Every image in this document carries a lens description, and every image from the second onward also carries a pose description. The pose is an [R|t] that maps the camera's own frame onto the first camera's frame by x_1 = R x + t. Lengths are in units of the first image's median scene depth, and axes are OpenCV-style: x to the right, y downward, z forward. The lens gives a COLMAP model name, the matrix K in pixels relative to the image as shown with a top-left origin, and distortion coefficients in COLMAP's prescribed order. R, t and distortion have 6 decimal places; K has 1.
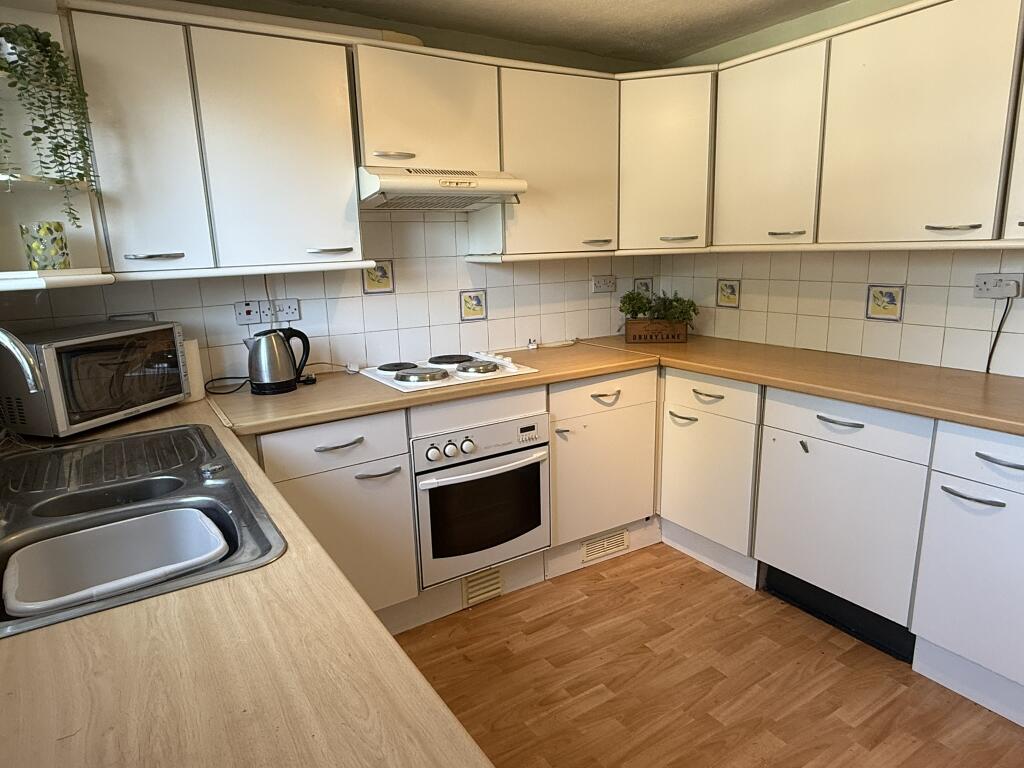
lens RADIAL K [[635.1, 0, 511.8], [0, 635.1, 384.1], [0, 0, 1]] dist [0.003575, 0.001387]
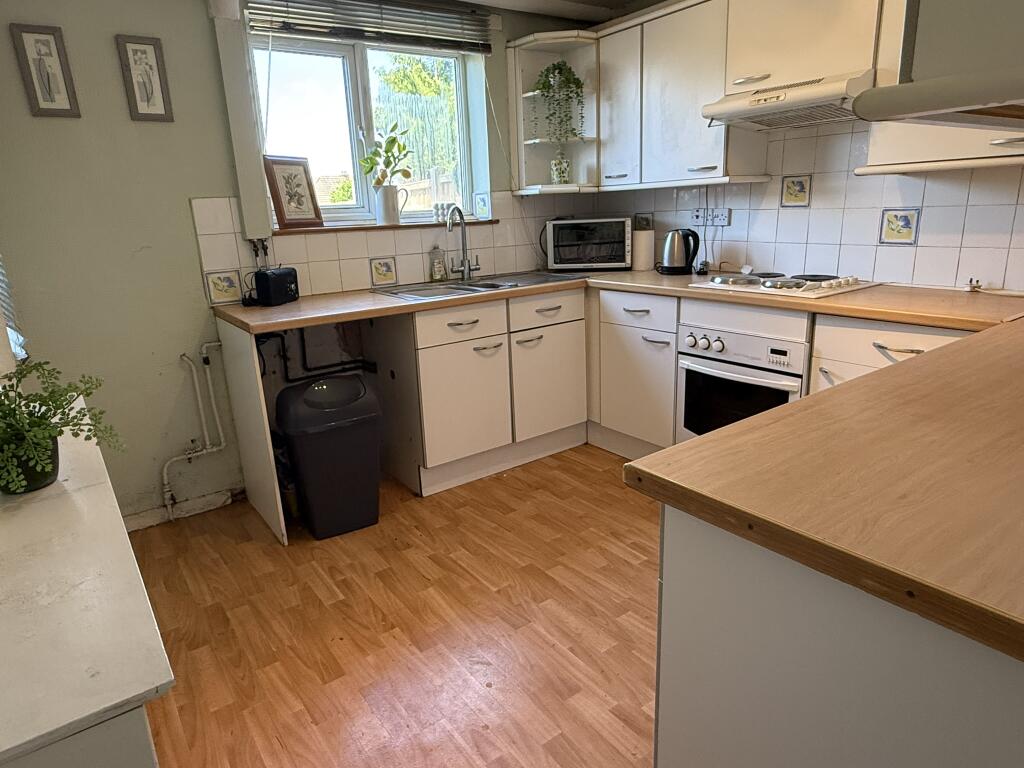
lens RADIAL K [[635.1, 0, 511.7], [0, 635.1, 384.8], [0, 0, 1]] dist [0.003575, 0.001387]
pose [[0.061613, 0.299897, -0.951980, 1.011613], [-0.176946, 0.941966, 0.285290, -0.094771], [0.982290, 0.150871, 0.111103, 0.527689]]
